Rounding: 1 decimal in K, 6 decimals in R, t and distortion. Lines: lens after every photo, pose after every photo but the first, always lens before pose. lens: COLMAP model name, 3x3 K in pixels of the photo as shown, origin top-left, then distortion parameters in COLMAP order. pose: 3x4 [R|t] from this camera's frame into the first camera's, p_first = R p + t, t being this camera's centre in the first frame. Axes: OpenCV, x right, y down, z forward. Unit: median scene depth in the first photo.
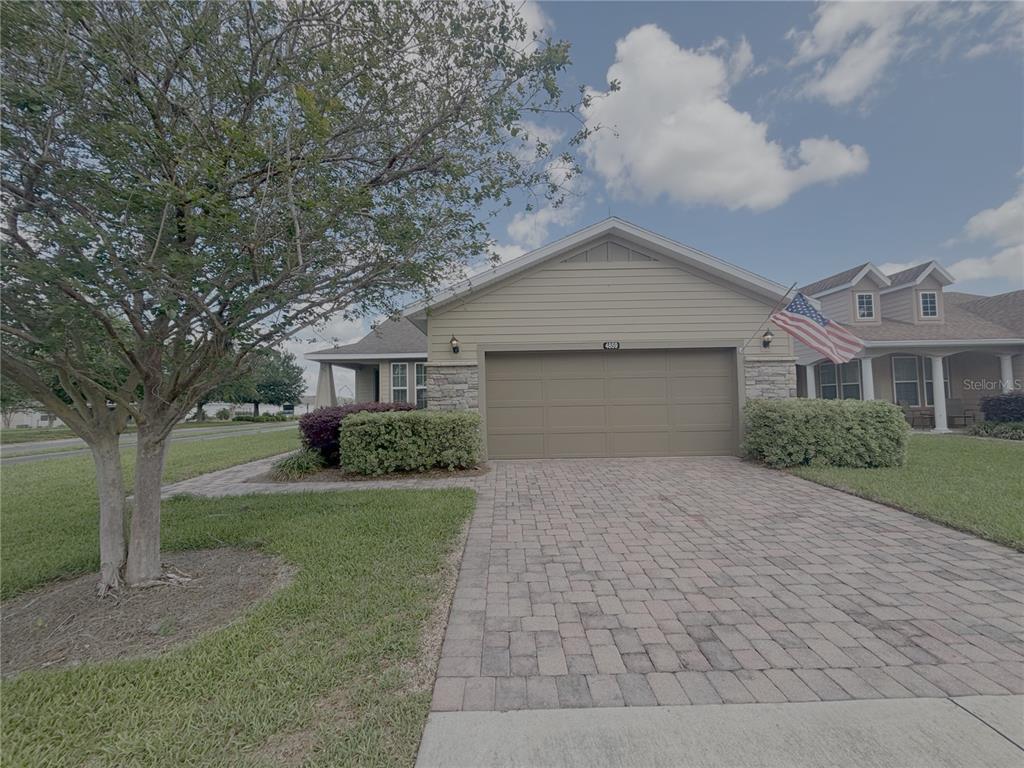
lens RADIAL K [[416.7, 0, 514.8], [0, 416.7, 385.4], [0, 0, 1]] dist [0.004385, -0.001218]
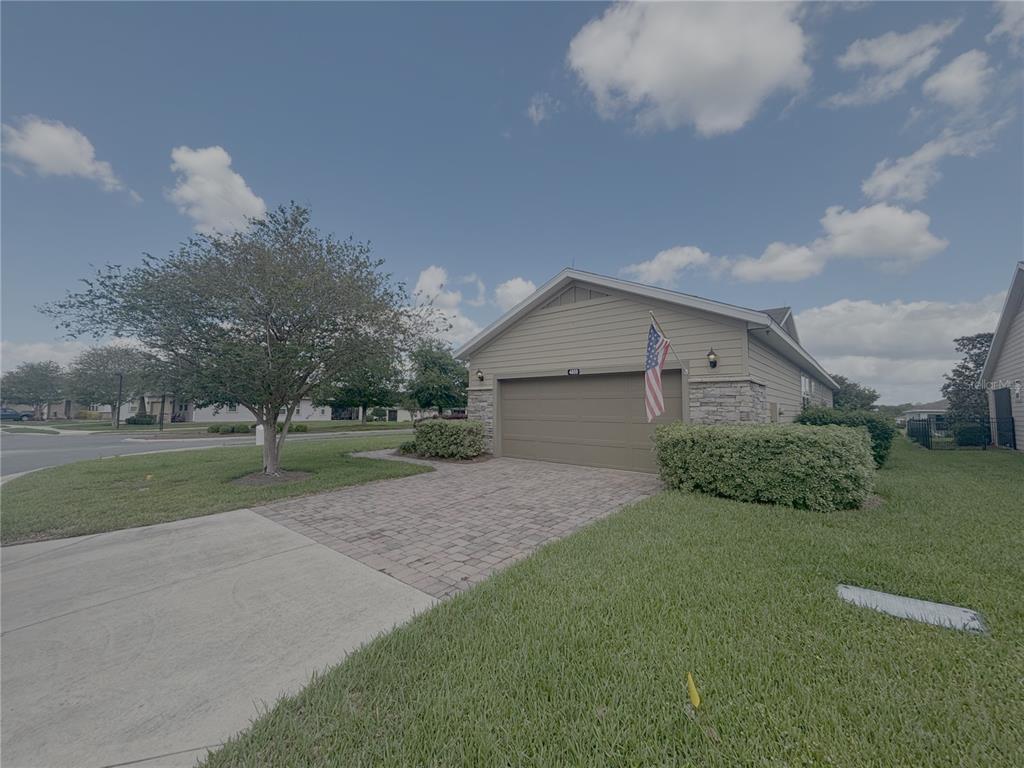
lens RADIAL K [[416.7, 0, 508.0], [0, 416.7, 381.0], [0, 0, 1]] dist [0.004385, -0.001218]
pose [[0.745374, -0.021780, -0.666290, 0.904706], [0.003102, 0.999569, -0.029204, -0.034724], [0.666639, 0.019701, 0.745120, -0.029768]]
